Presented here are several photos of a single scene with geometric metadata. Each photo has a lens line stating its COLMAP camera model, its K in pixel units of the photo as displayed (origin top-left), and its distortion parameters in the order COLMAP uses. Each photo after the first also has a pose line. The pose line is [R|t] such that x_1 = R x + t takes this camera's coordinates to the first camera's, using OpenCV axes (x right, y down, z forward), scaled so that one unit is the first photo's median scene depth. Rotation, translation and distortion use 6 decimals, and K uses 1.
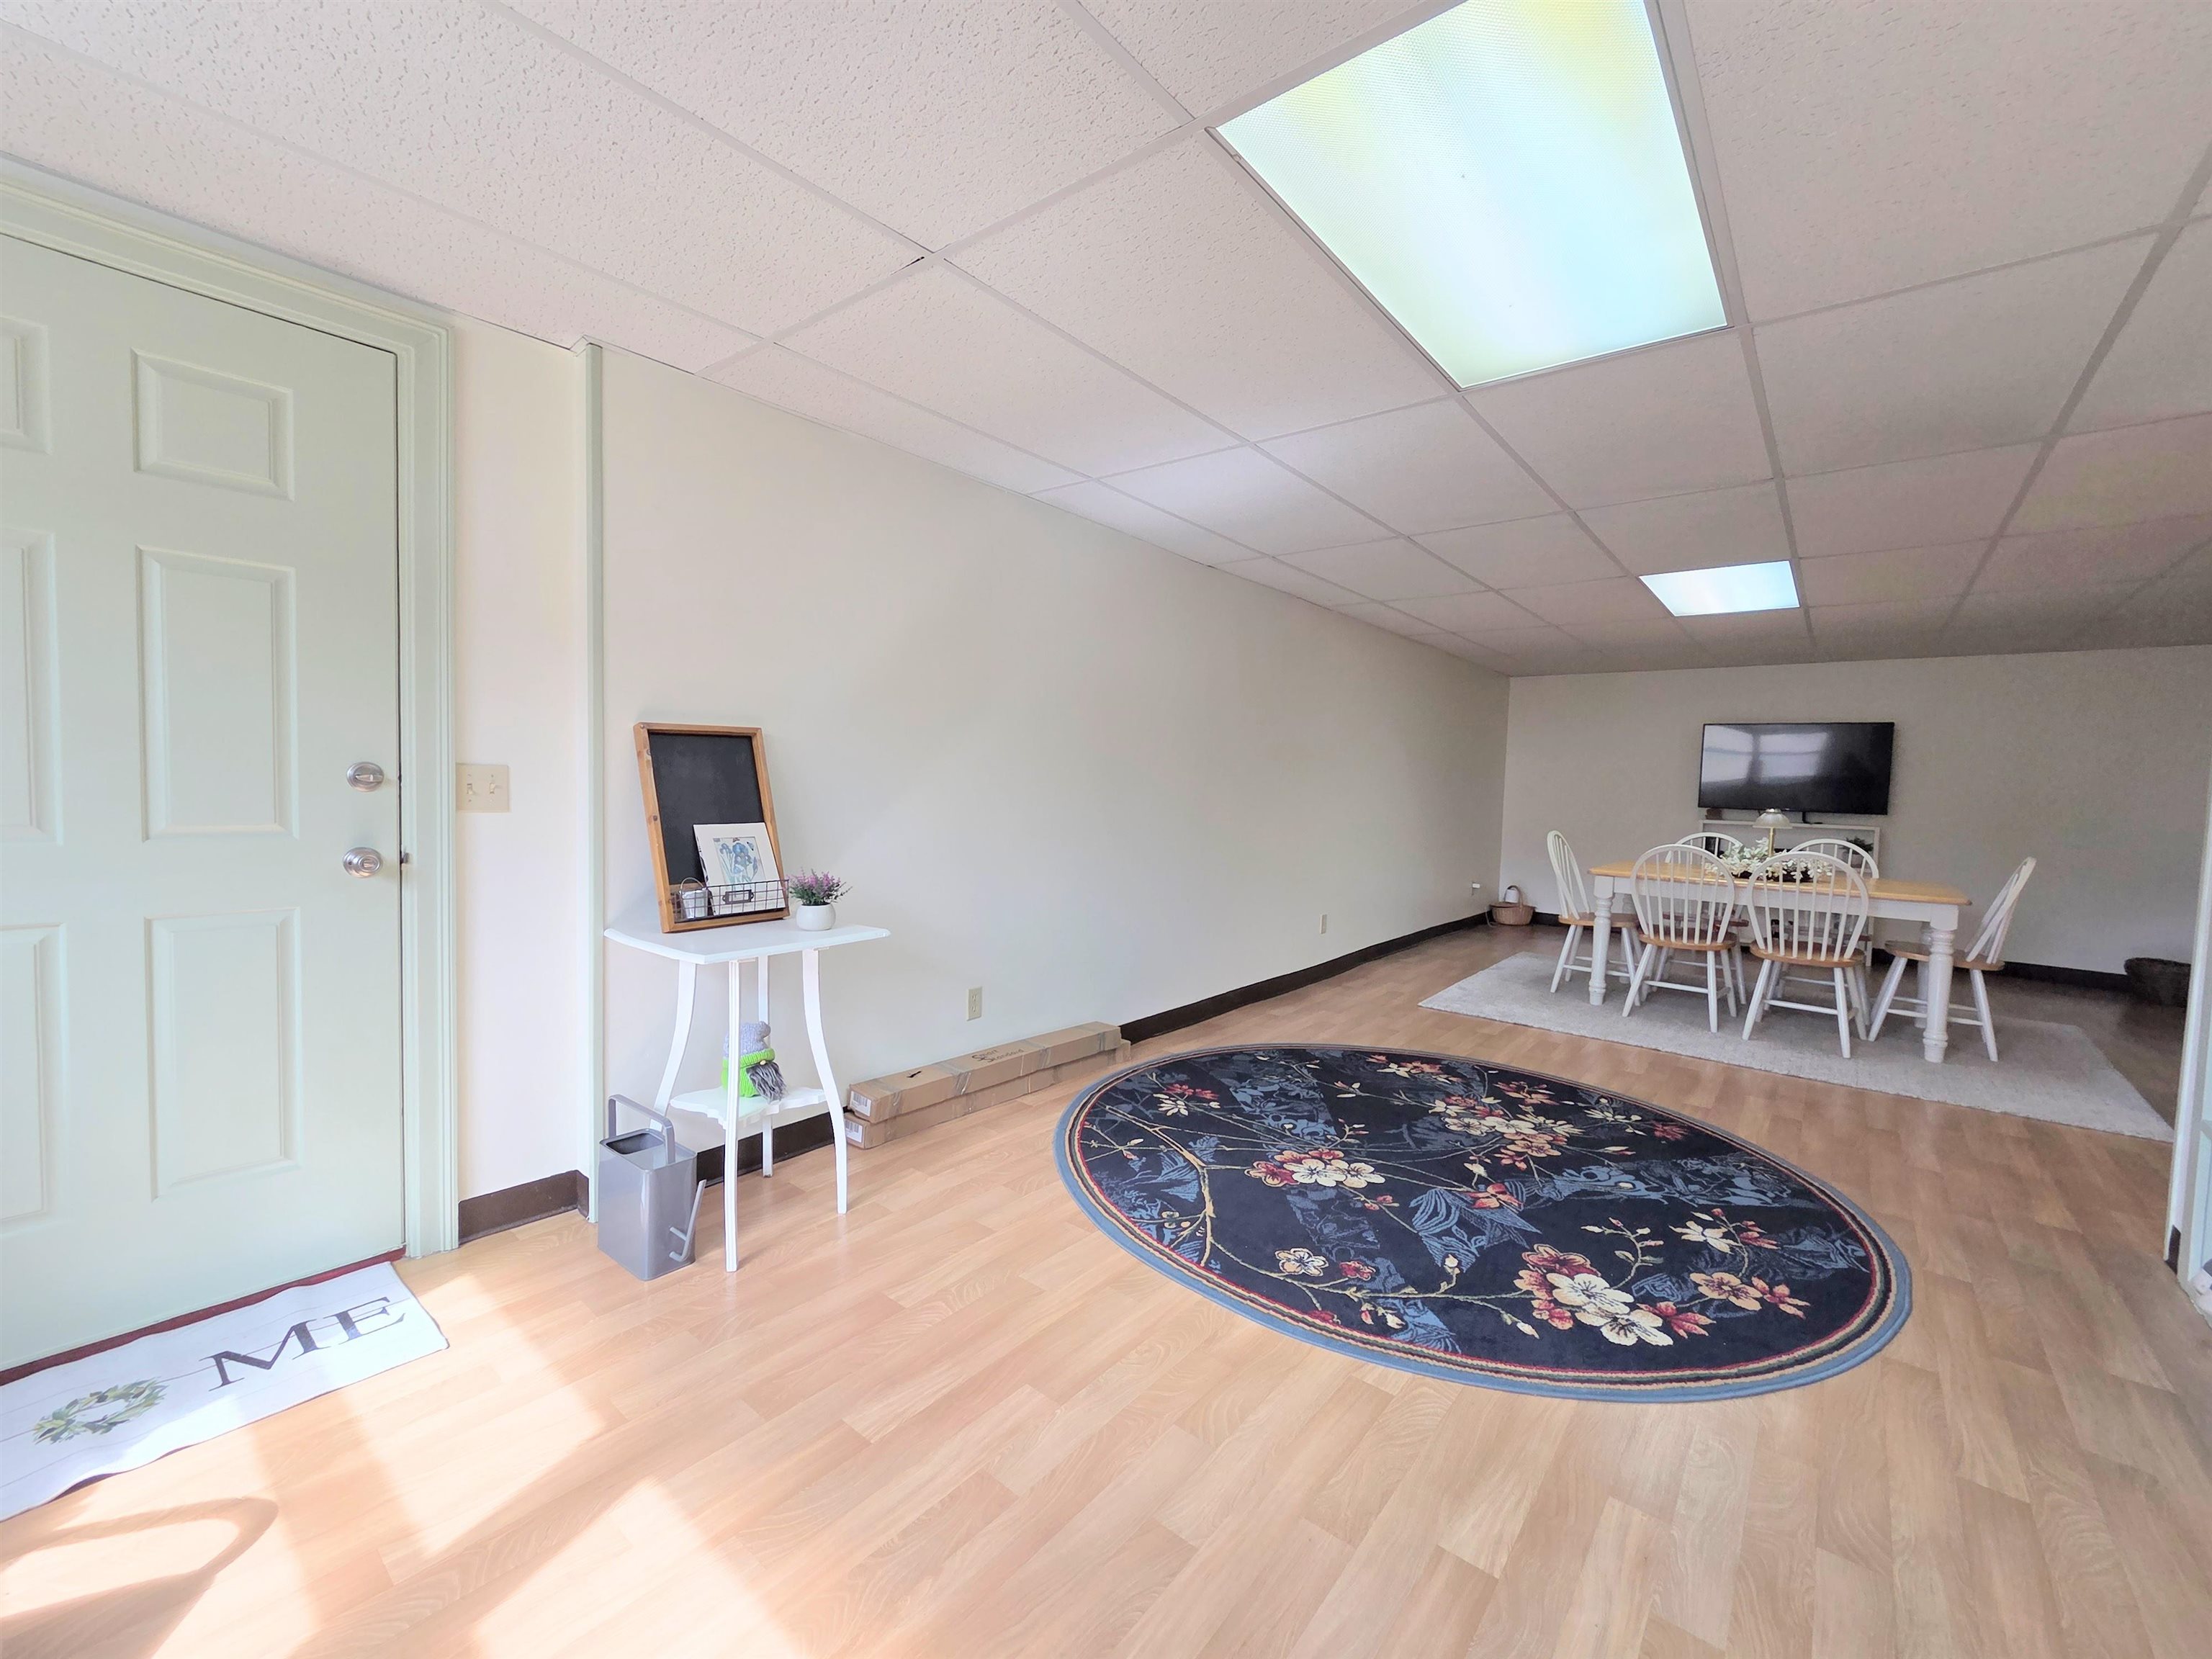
lens RADIAL K [[902.7, 0, 1100.1], [0, 902.7, 817.9], [0, 0, 1]] dist [-0.002455, -0.000173]
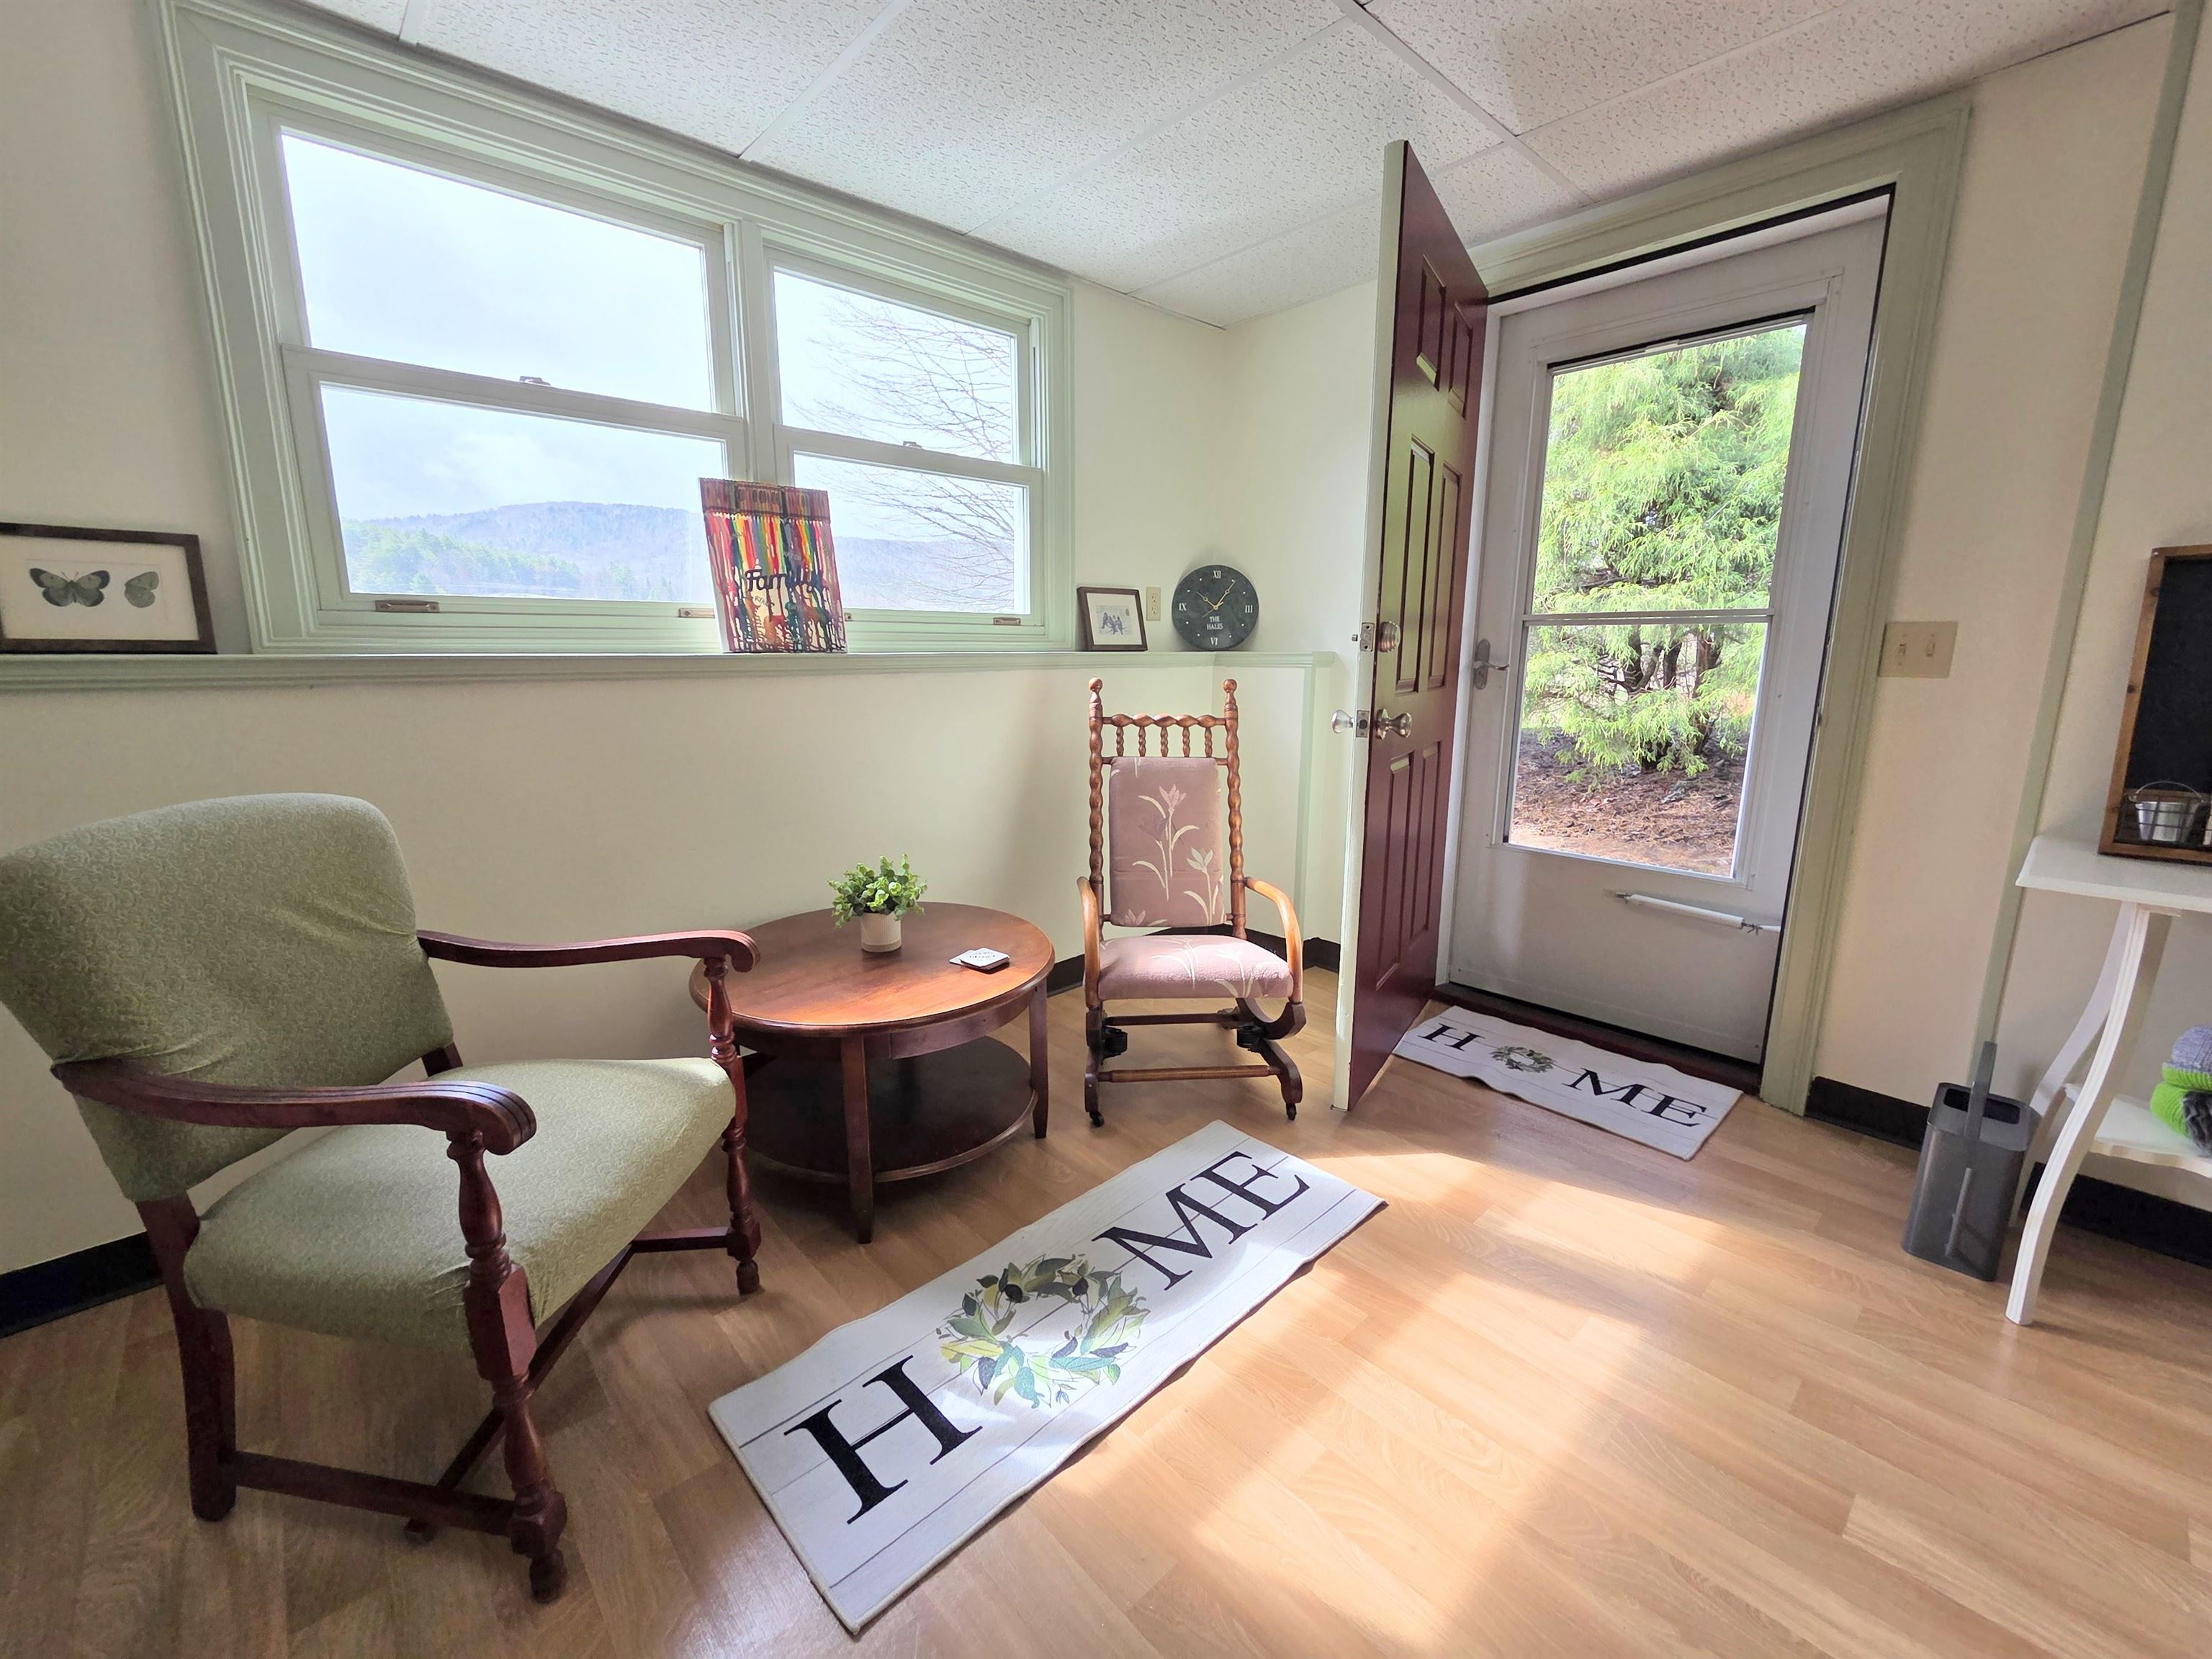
lens RADIAL K [[902.7, 0, 1100.1], [0, 902.7, 817.9], [0, 0, 1]] dist [-0.002455, -0.000173]
pose [[-0.141043, 0.152626, -0.978168, 0.281255], [-0.054307, 0.985364, 0.161580, 0.026995], [0.988513, 0.075911, -0.130690, 0.291938]]
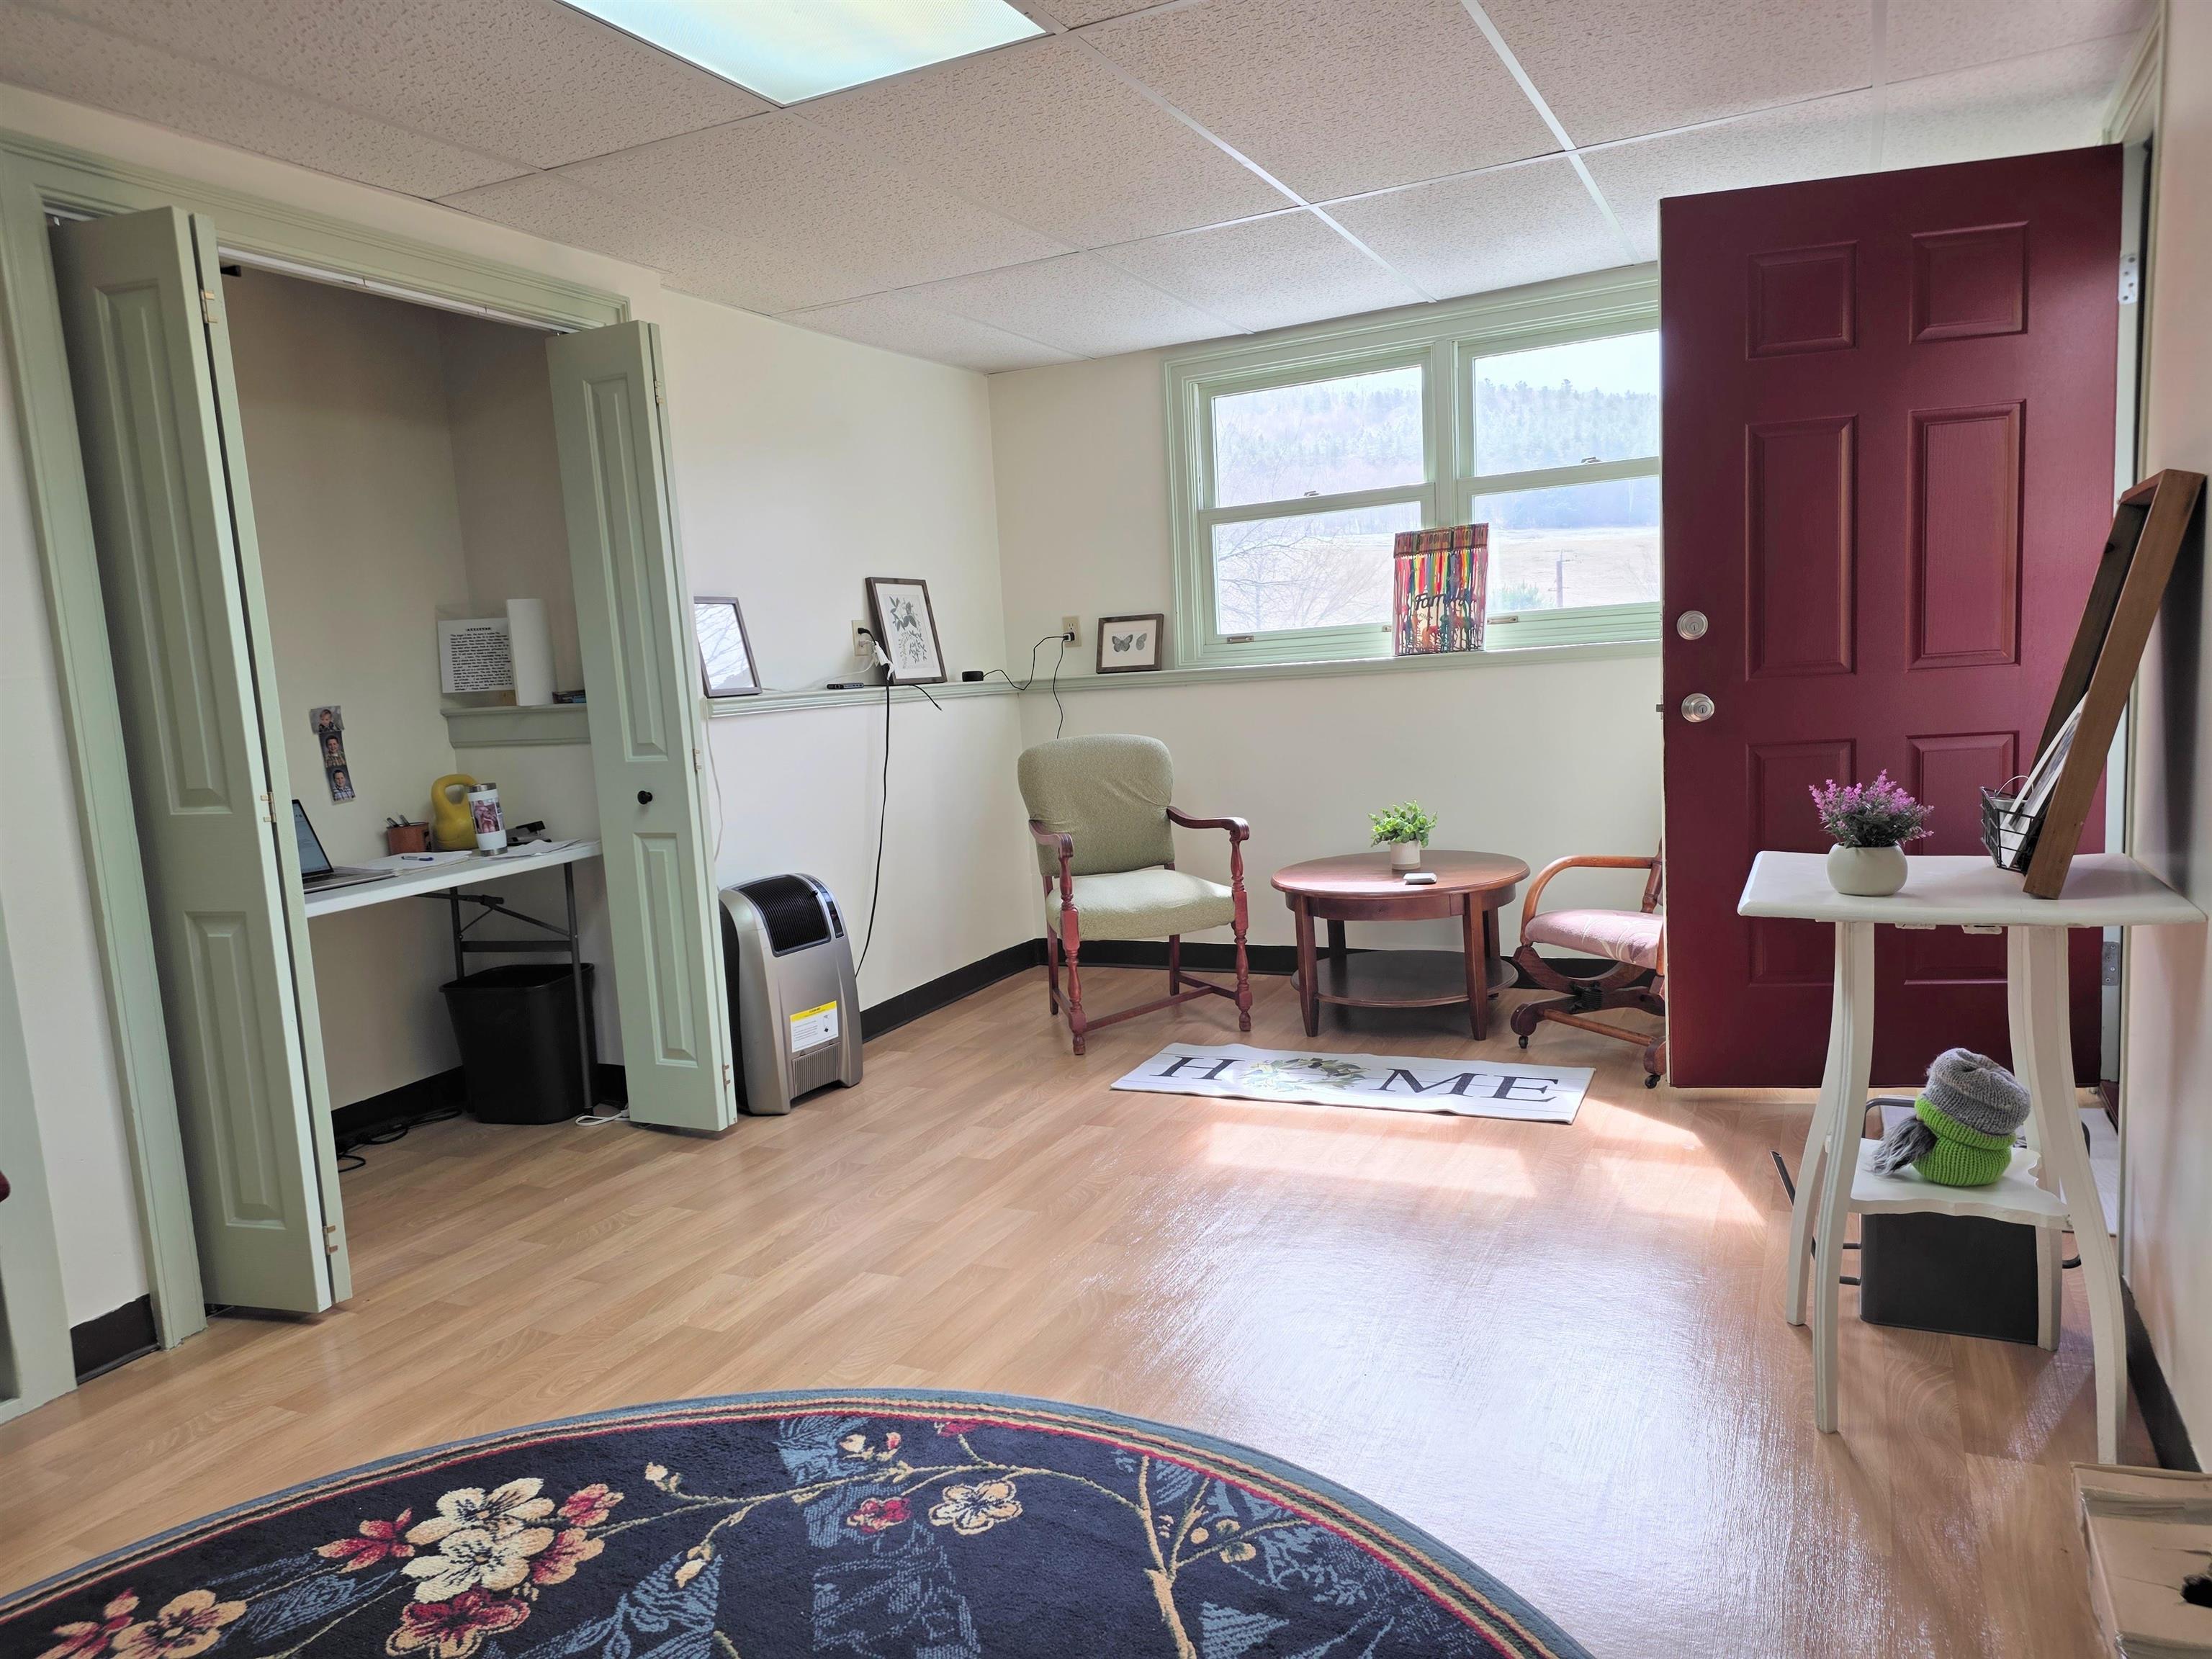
lens RADIAL K [[1451.6, 0, 1108.9], [0, 1451.6, 843.3], [0, 0, 1]] dist [0.086734, -0.061124]
pose [[-0.974088, 0.059573, -0.218181, 0.282417], [0.023179, 0.985902, 0.165712, -0.053644], [0.224977, 0.156361, -0.961736, 1.626321]]
